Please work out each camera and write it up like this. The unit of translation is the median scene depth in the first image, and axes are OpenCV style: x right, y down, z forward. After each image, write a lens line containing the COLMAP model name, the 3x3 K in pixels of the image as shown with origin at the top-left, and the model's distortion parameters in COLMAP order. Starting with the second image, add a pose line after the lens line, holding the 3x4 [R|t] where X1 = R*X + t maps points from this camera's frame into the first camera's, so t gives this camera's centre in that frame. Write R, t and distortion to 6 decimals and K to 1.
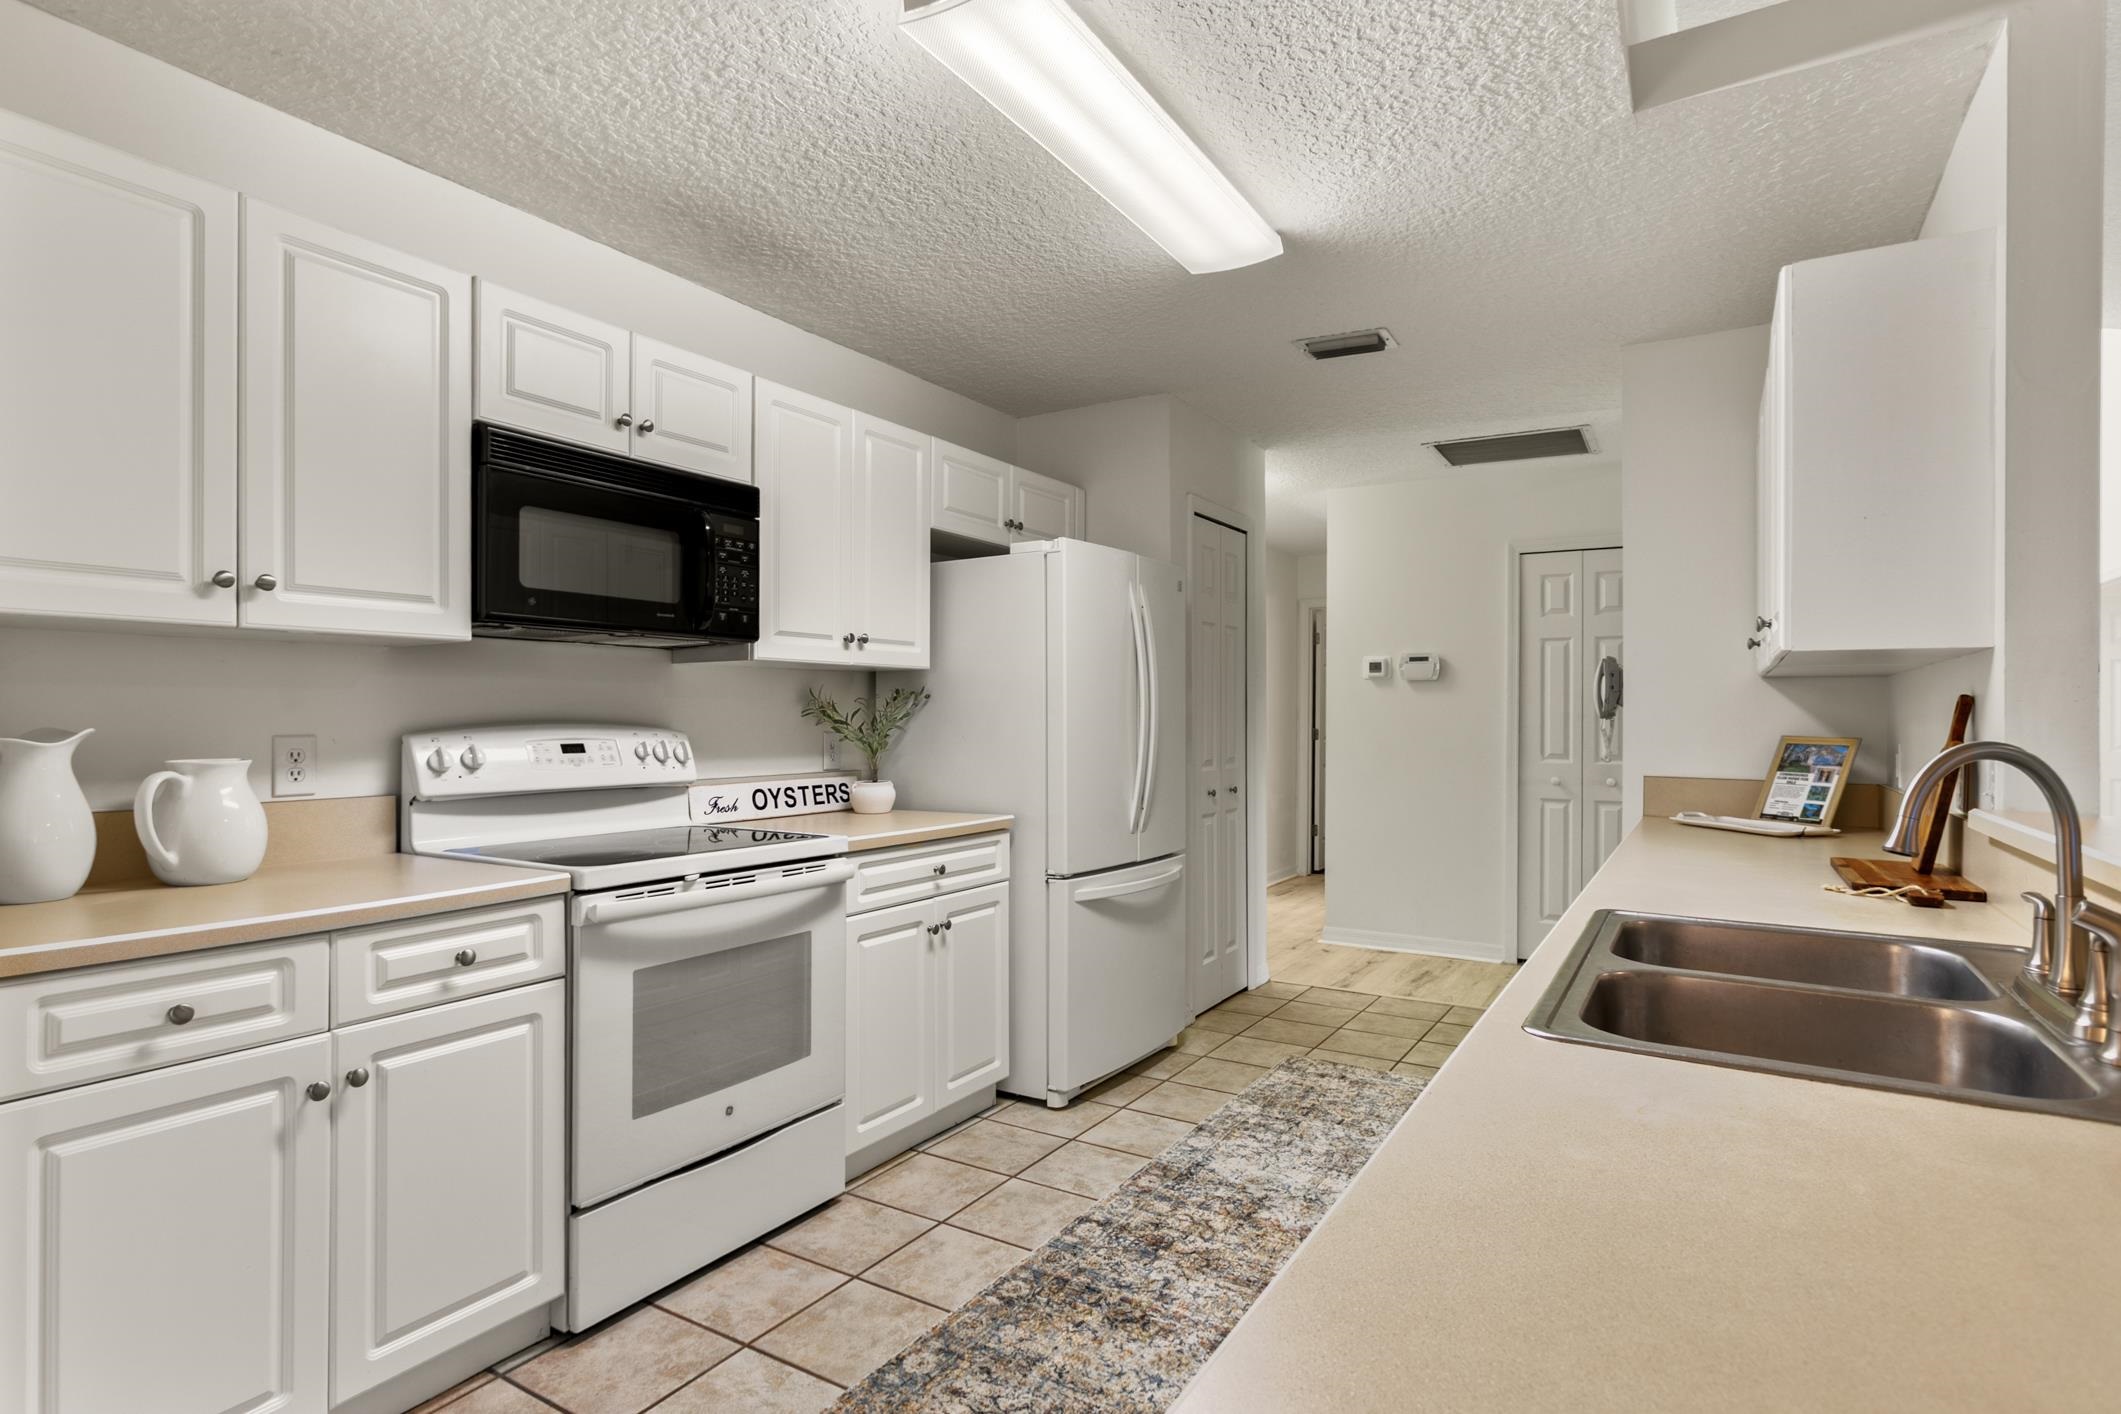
lens RADIAL K [[1095.5, 0, 1060.5], [0, 1095.5, 707.0], [0, 0, 1]] dist [0.000078, -0.000284]
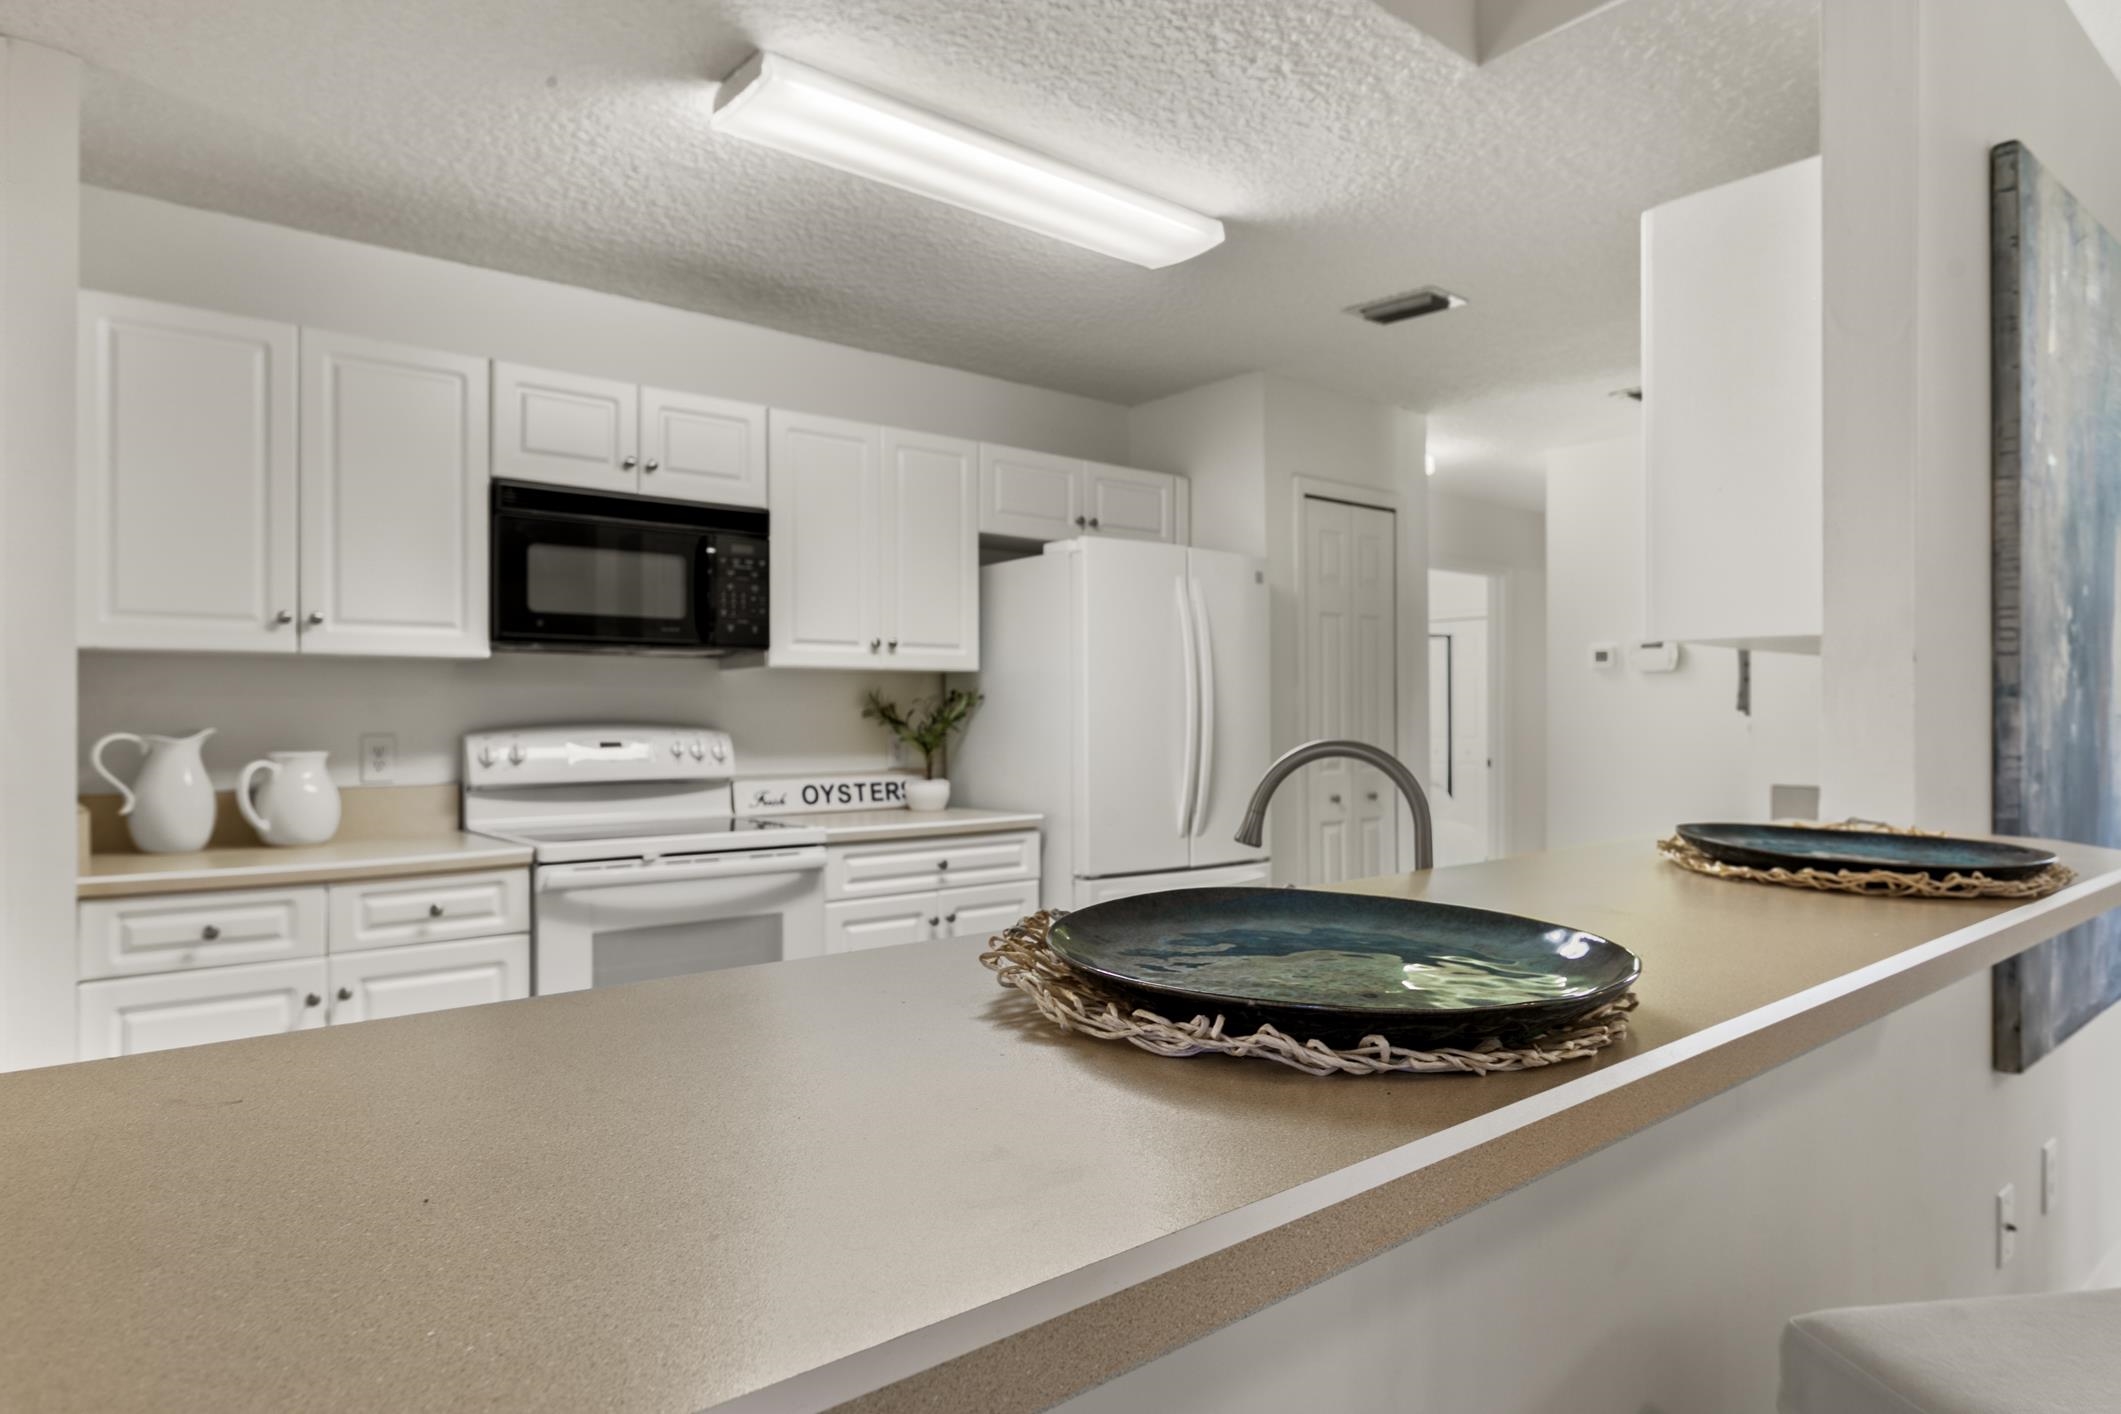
lens RADIAL K [[1237.6, 0, 1060.5], [0, 1237.6, 707.0], [0, 0, 1]] dist [-0.000497, 0.000506]
pose [[0.948716, -0.006365, -0.316066, 0.398208], [0.006979, 0.999975, 0.000811, -0.001366], [0.316053, -0.002975, 0.948737, -0.087049]]
